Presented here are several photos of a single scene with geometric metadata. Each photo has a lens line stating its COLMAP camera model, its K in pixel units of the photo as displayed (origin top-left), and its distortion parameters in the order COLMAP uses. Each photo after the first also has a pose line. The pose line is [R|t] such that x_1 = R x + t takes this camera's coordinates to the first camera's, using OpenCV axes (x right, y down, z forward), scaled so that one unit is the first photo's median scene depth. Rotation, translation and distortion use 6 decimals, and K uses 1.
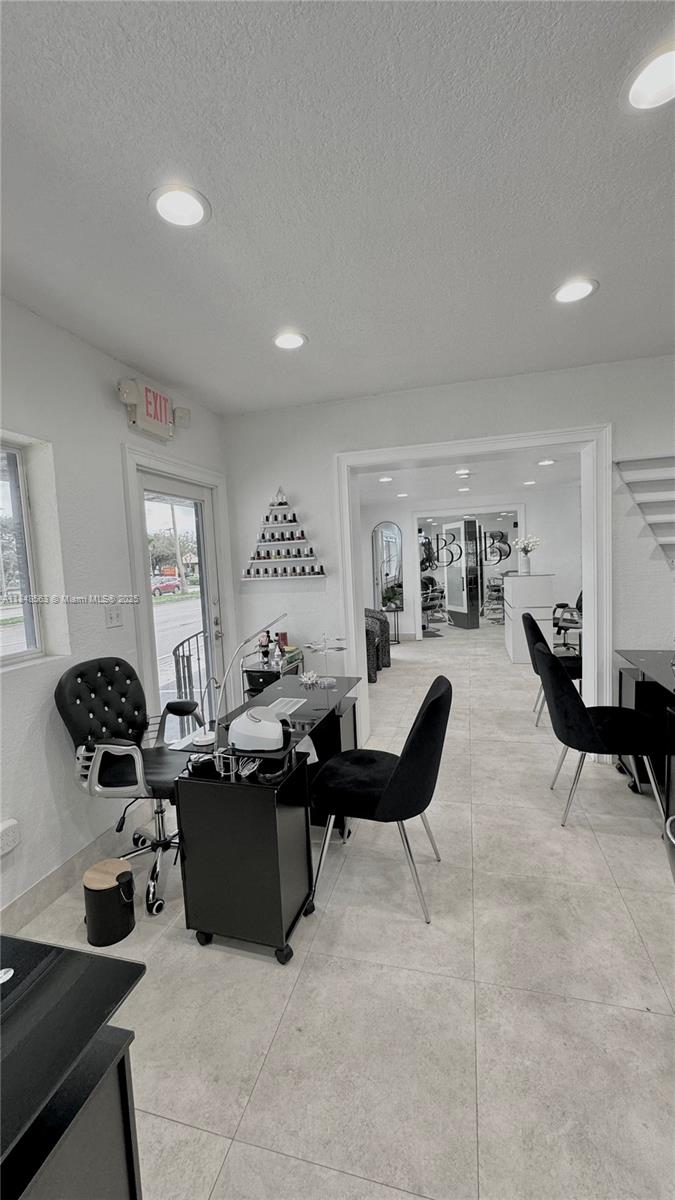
lens RADIAL K [[478.4, 0, 337.5], [0, 478.4, 600.0], [0, 0, 1]] dist [0.001746, -0.000092]
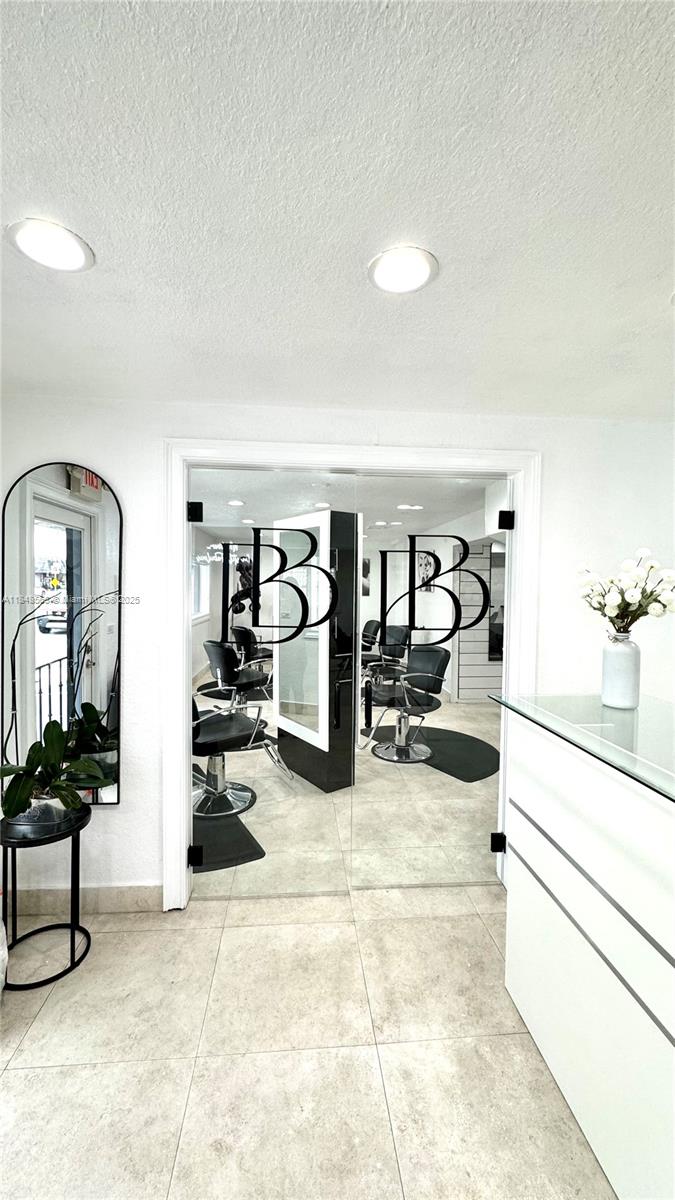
lens RADIAL K [[478.4, 0, 337.5], [0, 478.4, 600.0], [0, 0, 1]] dist [0.001746, -0.000092]
pose [[0.935951, 0.056422, 0.347581, 0.153965], [-0.033162, 0.996816, -0.072511, -0.074210], [-0.350565, 0.056340, 0.934842, 0.704738]]
